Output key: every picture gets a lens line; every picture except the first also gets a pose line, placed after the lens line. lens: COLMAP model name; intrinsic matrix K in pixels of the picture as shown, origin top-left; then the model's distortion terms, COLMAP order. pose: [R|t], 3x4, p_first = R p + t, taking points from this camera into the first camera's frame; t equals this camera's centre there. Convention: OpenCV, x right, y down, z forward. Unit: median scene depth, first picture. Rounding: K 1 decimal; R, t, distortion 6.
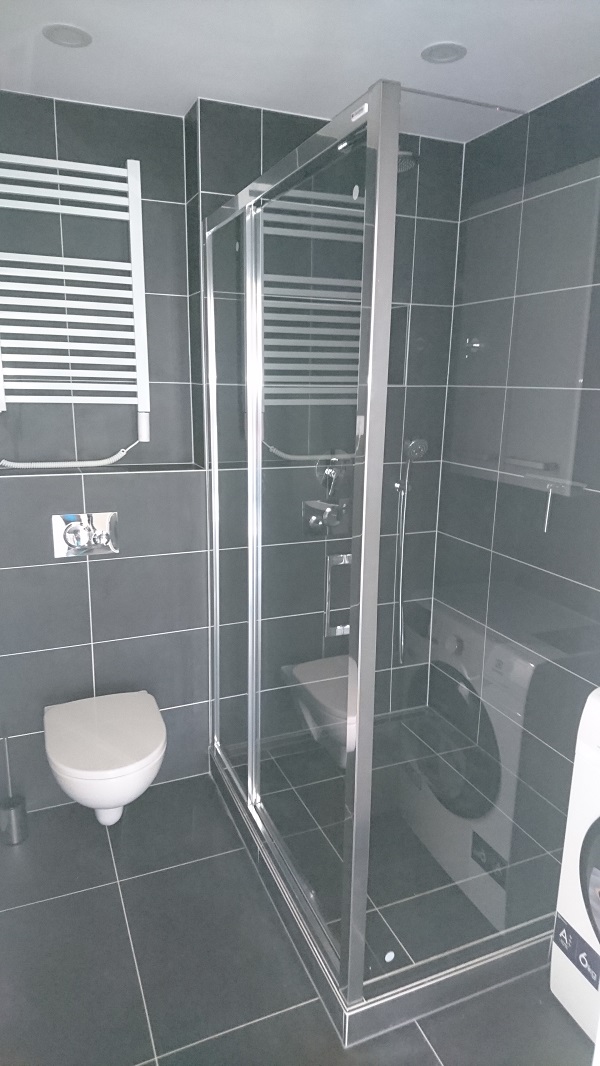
lens RADIAL K [[668.7, 0, 299.4], [0, 668.7, 541.5], [0, 0, 1]] dist [0.027925, -0.034696]
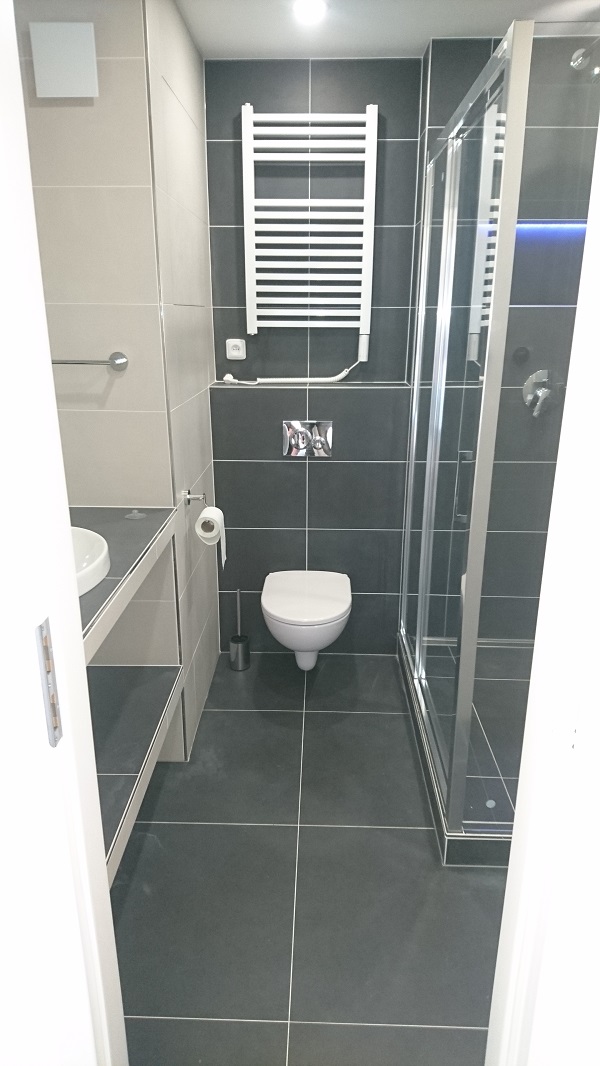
lens RADIAL K [[668.7, 0, 299.5], [0, 668.7, 549.8], [0, 0, 1]] dist [0.027925, -0.034696]
pose [[0.907996, 0.131967, -0.397652, 0.181003], [-0.087699, 0.987939, 0.127611, 0.038026], [0.409697, -0.080997, 0.908619, -0.133142]]
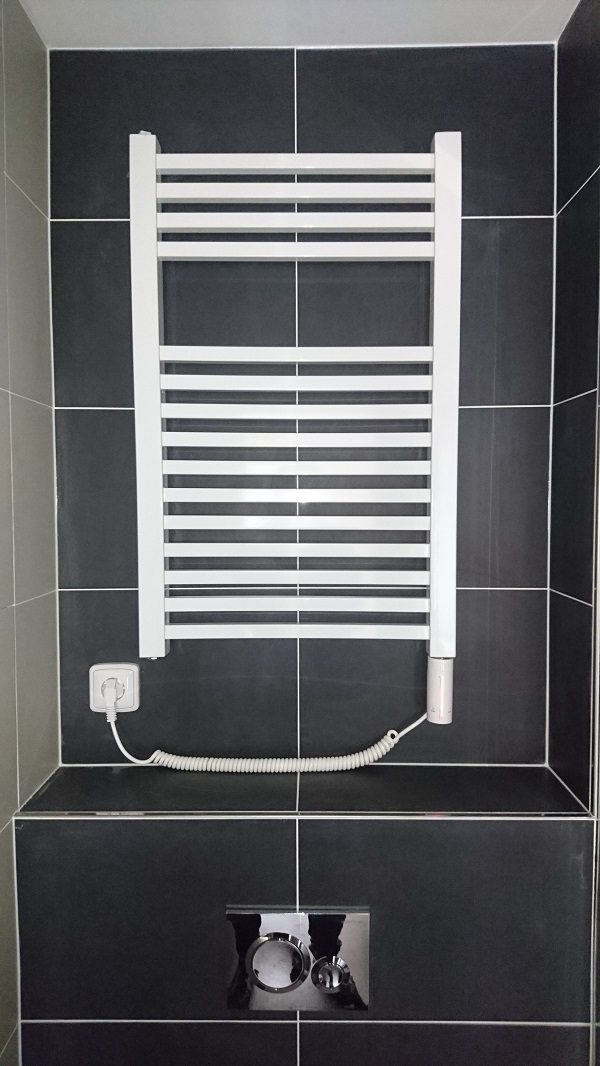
lens RADIAL K [[668.7, 0, 305.4], [0, 668.7, 536.5], [0, 0, 1]] dist [0.027925, -0.034696]
pose [[0.920149, 0.010055, -0.391439, -0.144615], [-0.076980, 0.984807, -0.155659, -0.202103], [0.383926, 0.173362, 0.906943, 0.556476]]
